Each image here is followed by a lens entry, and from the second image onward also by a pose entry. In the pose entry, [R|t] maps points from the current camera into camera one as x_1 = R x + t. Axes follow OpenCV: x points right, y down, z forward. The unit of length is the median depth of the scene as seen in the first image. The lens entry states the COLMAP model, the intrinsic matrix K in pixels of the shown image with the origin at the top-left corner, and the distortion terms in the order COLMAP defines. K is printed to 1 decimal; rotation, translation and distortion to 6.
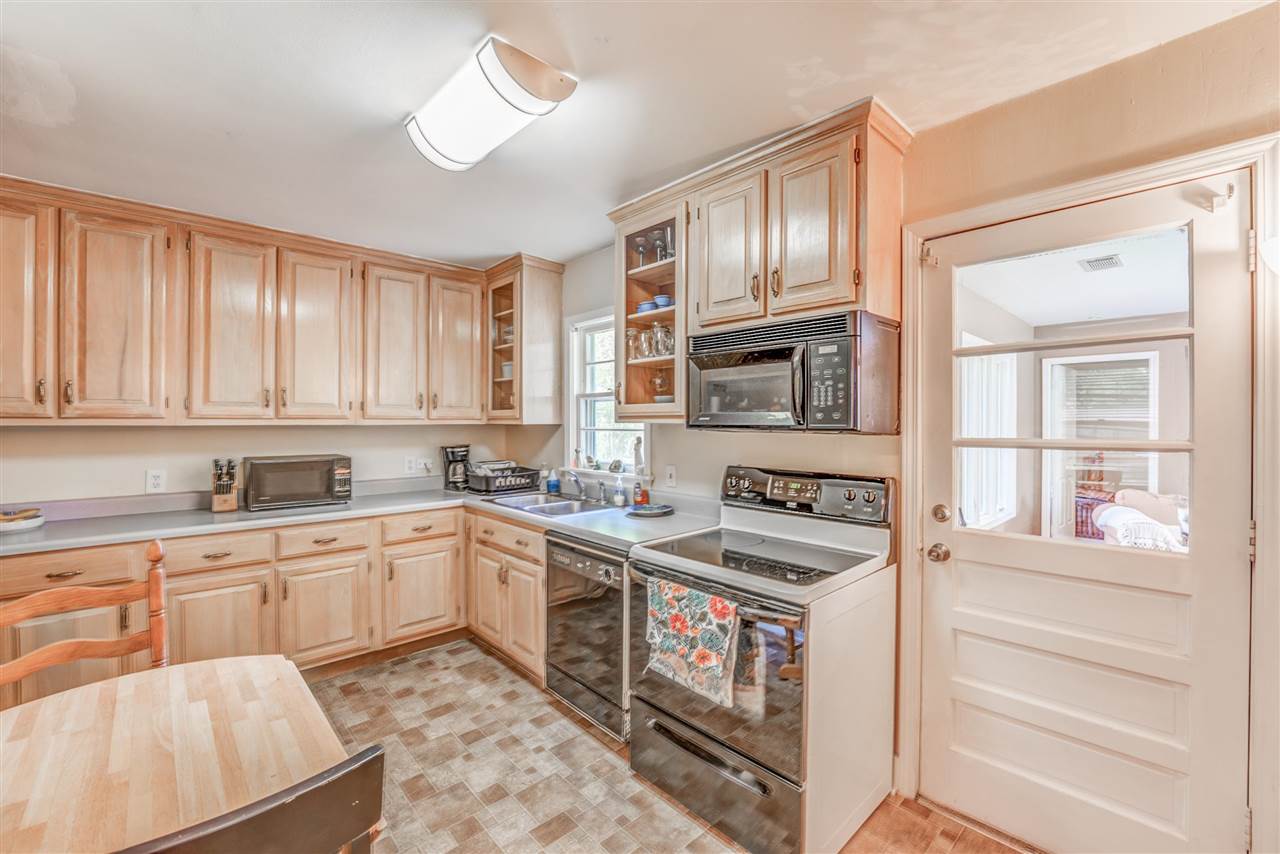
lens RADIAL K [[527.6, 0, 637.7], [0, 527.6, 422.8], [0, 0, 1]] dist [-0.023479, 0.000349]
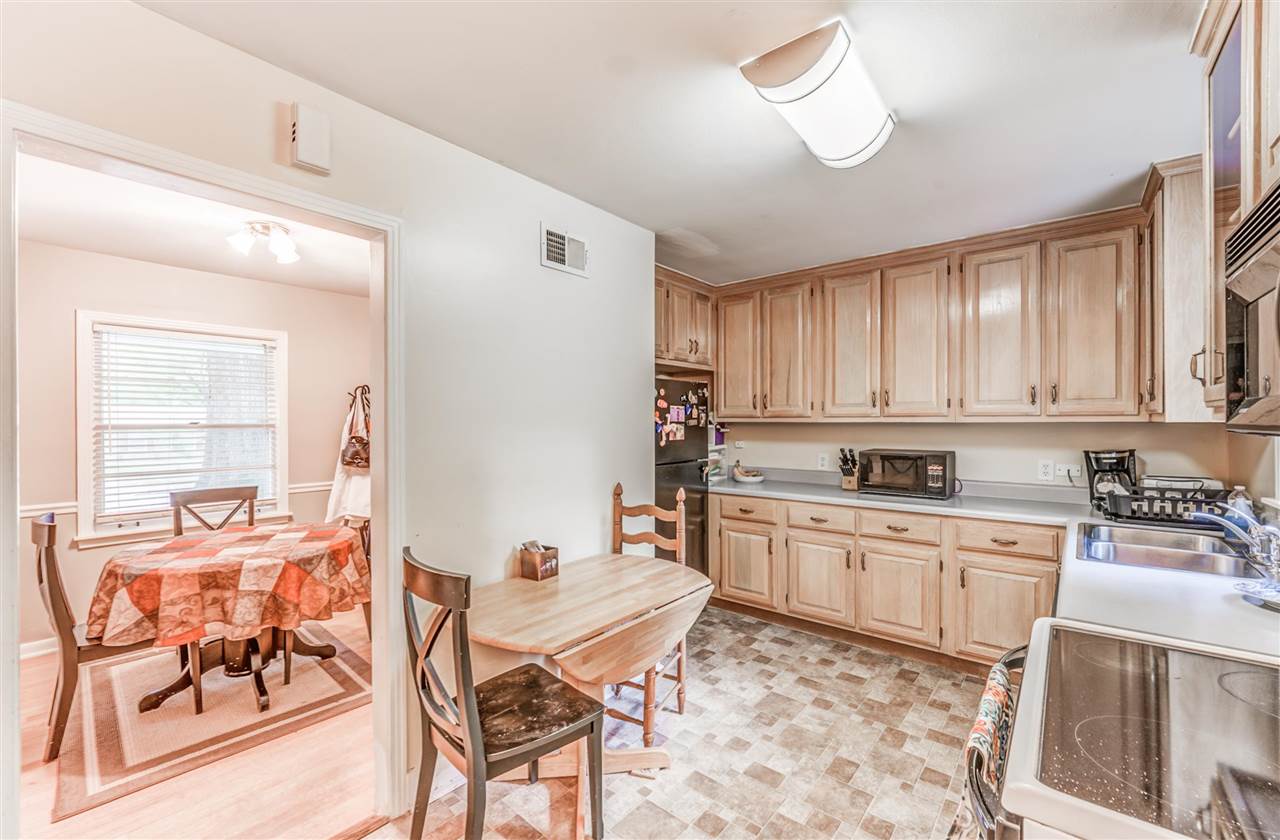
lens RADIAL K [[507.9, 0, 637.8], [0, 507.9, 419.7], [0, 0, 1]] dist [-0.017897, 0.000075]
pose [[0.132793, -0.000748, -0.991143, 0.346584], [0.001525, 0.999999, -0.000551, -0.001193], [0.991143, -0.001439, 0.132794, 0.301725]]
